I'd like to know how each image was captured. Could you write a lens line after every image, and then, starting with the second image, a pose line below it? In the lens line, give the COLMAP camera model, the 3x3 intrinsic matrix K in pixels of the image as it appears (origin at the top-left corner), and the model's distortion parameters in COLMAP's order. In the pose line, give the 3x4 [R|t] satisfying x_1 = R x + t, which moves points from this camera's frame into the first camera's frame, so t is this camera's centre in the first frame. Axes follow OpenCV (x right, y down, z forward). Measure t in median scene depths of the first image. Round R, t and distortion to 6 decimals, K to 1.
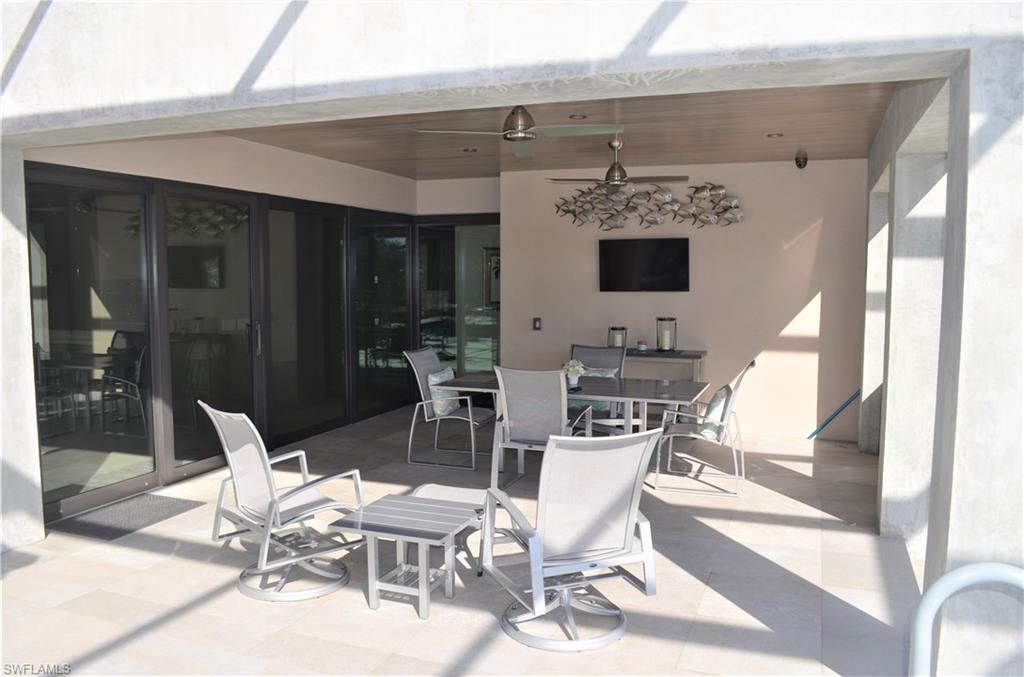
lens RADIAL K [[801.7, 0, 514.3], [0, 801.7, 342.9], [0, 0, 1]] dist [-0.084014, 0.009993]
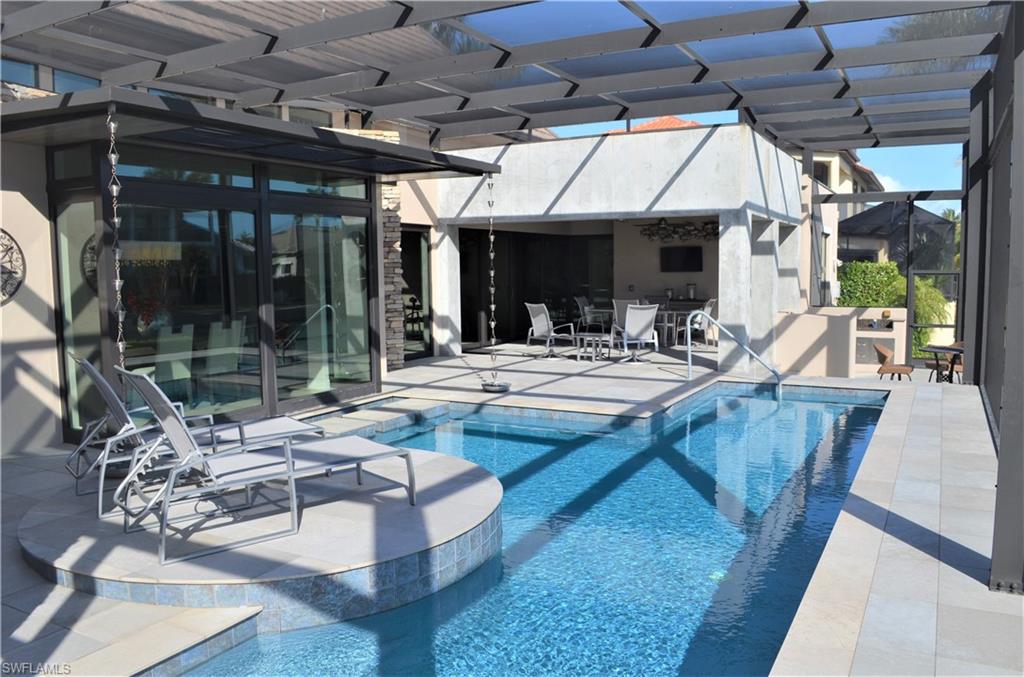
lens RADIAL K [[801.7, 0, 514.3], [0, 801.7, 342.9], [0, 0, 1]] dist [-0.084014, 0.009993]
pose [[0.991015, 0.000872, -0.133748, 0.005221], [0.000241, 0.999965, 0.008304, 0.111726], [0.133750, -0.008262, 0.990981, -1.213491]]
